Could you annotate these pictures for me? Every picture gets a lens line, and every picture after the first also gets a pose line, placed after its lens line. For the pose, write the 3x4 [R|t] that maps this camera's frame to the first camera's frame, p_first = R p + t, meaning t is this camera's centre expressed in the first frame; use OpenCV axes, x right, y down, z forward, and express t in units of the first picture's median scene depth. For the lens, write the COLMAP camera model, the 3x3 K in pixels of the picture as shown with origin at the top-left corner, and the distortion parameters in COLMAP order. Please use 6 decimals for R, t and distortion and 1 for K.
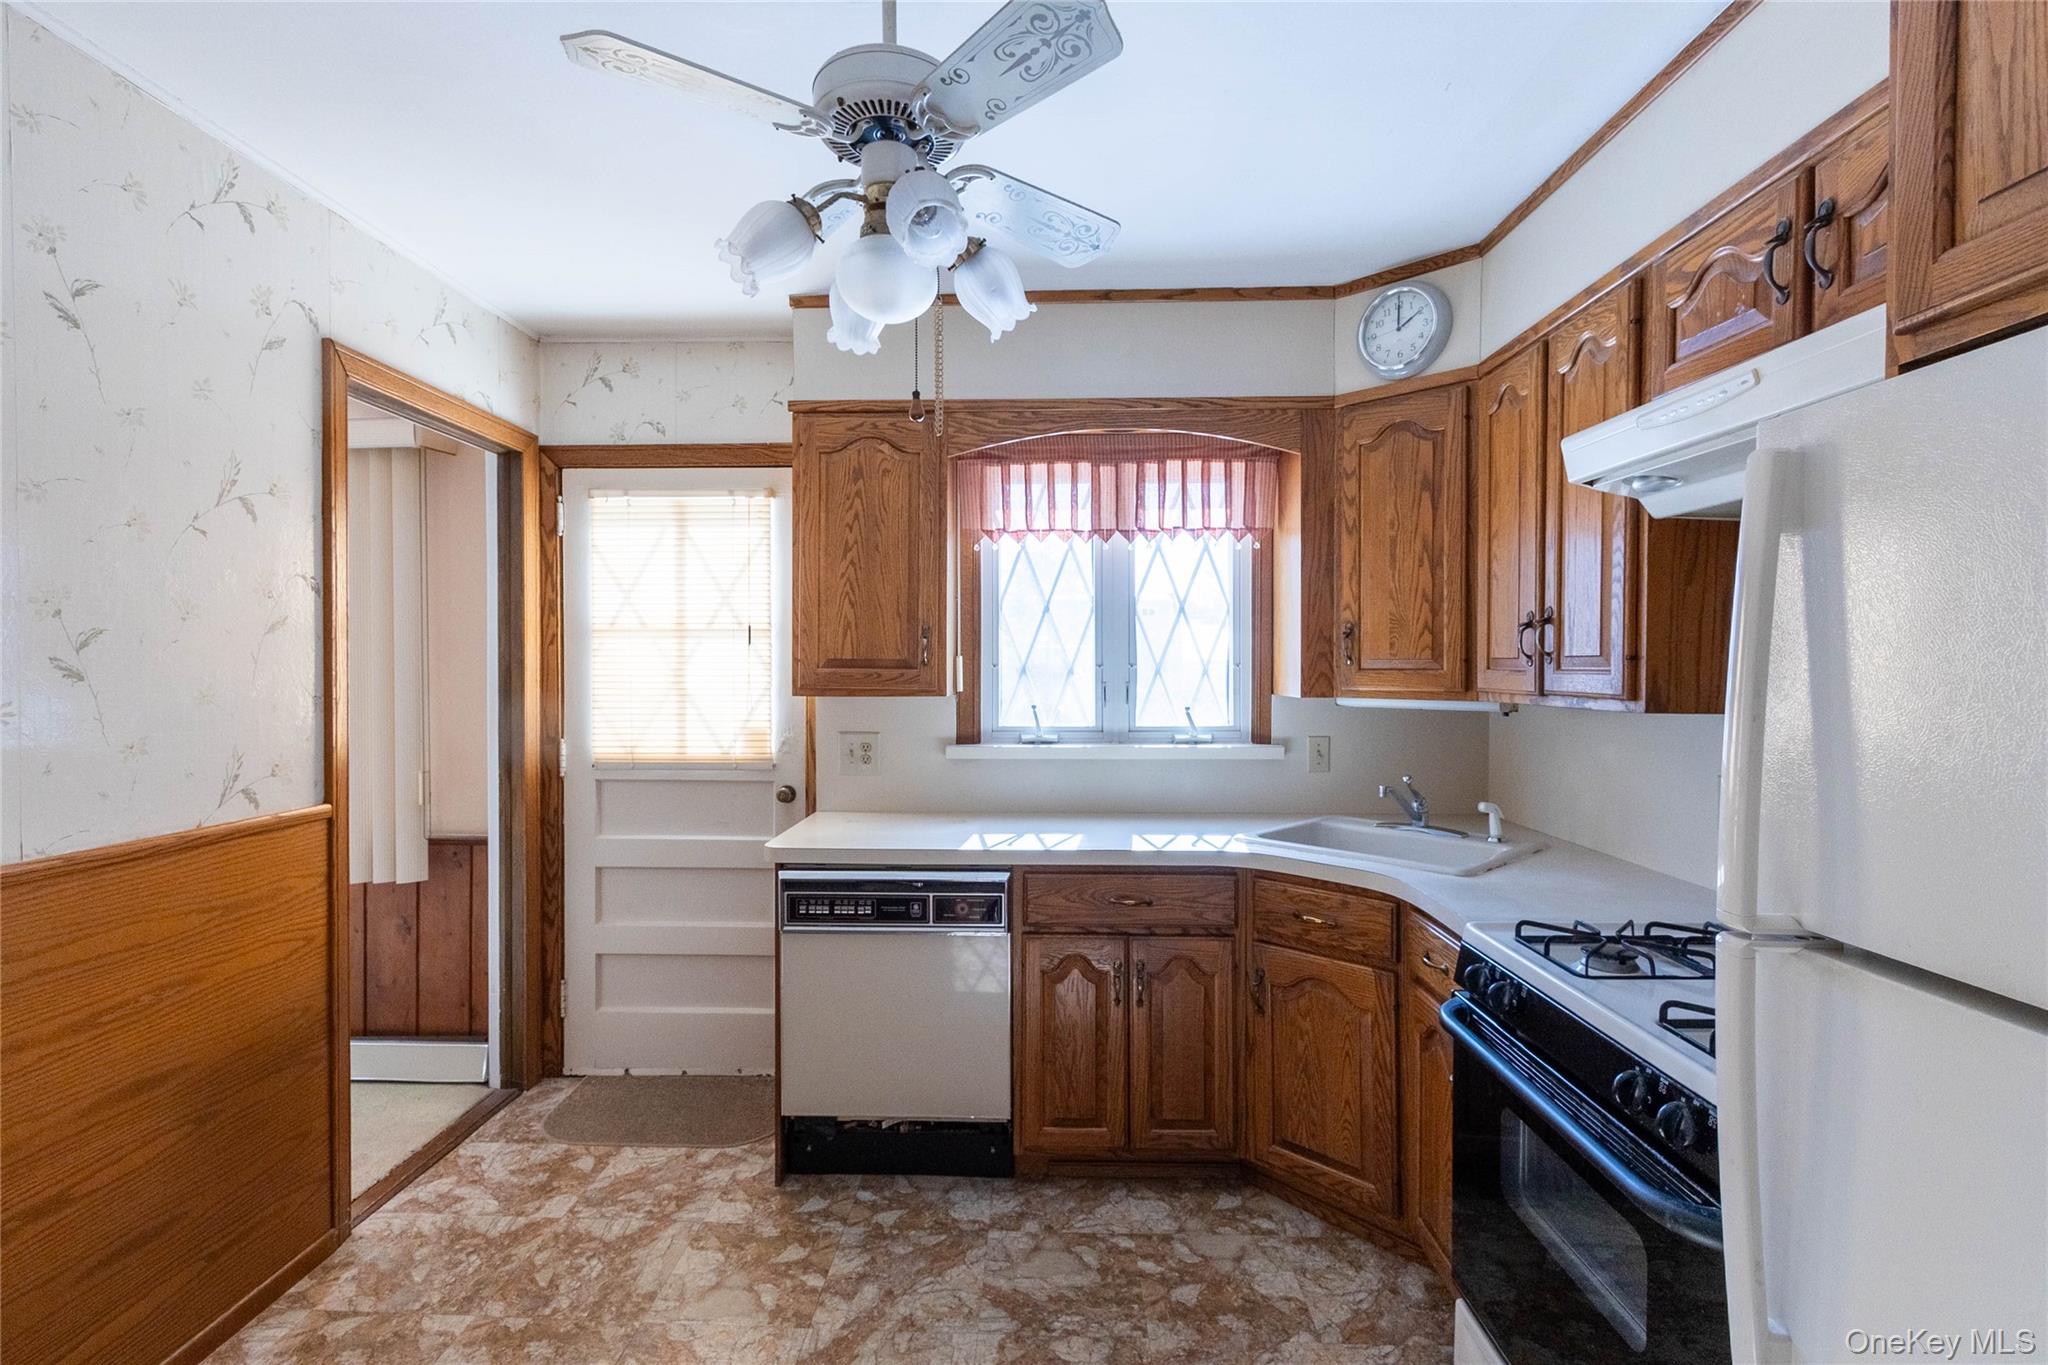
lens RADIAL K [[940.7, 0, 1017.0], [0, 940.7, 676.1], [0, 0, 1]] dist [-0.004556, -0.000215]
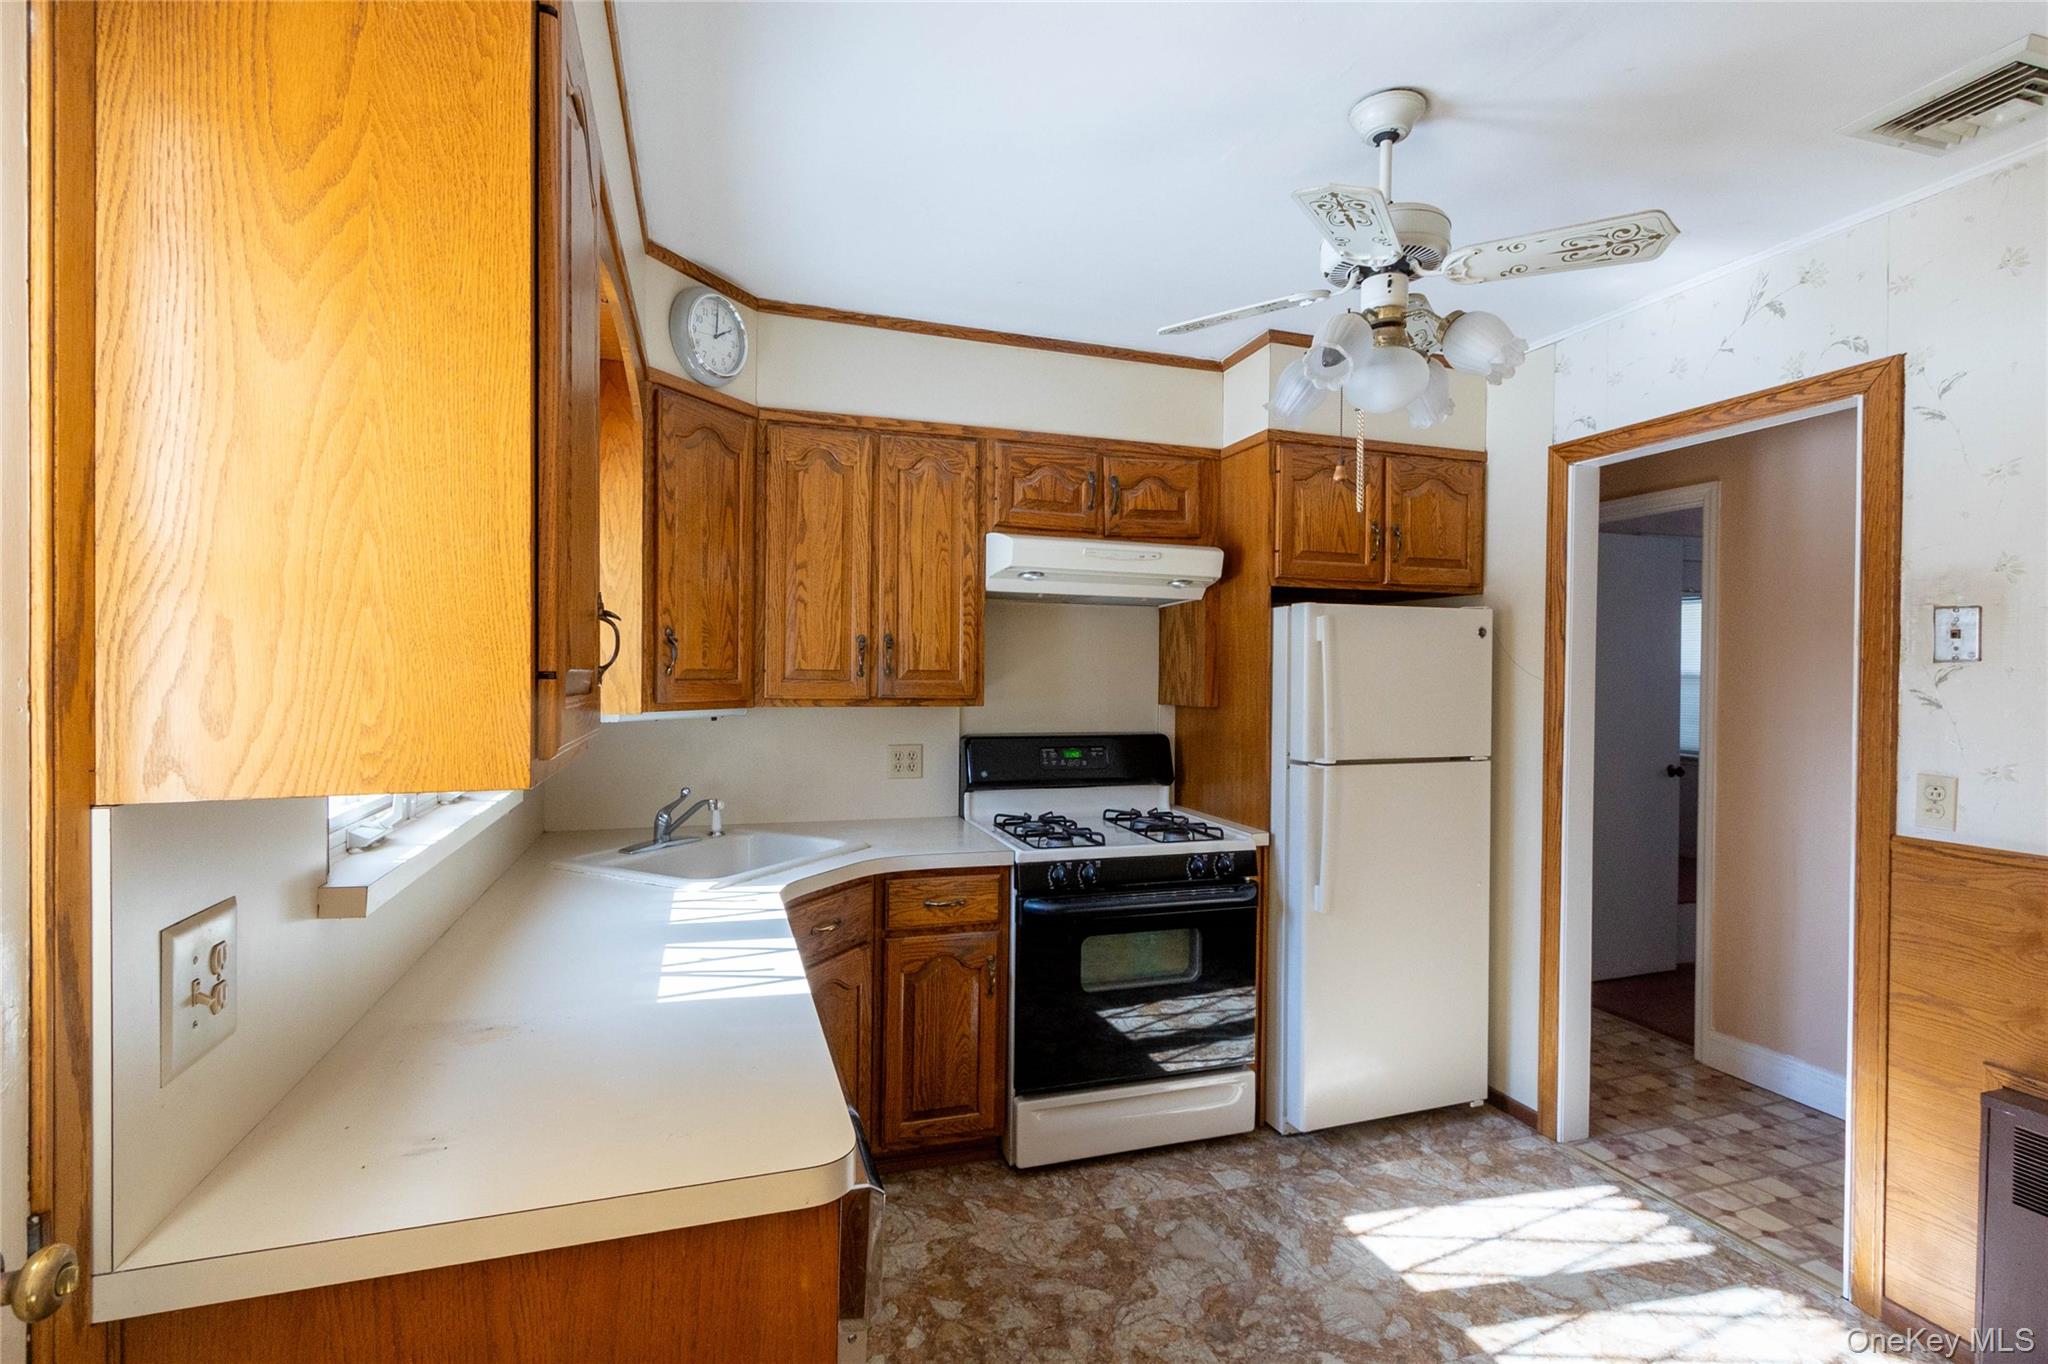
lens RADIAL K [[940.7, 0, 1019.2], [0, 940.7, 682.0], [0, 0, 1]] dist [-0.004556, -0.000215]
pose [[-0.348286, -0.013988, 0.937284, -0.710698], [-0.003230, 0.999901, 0.013722, -0.021829], [-0.937383, 0.001752, -0.348297, 1.171036]]
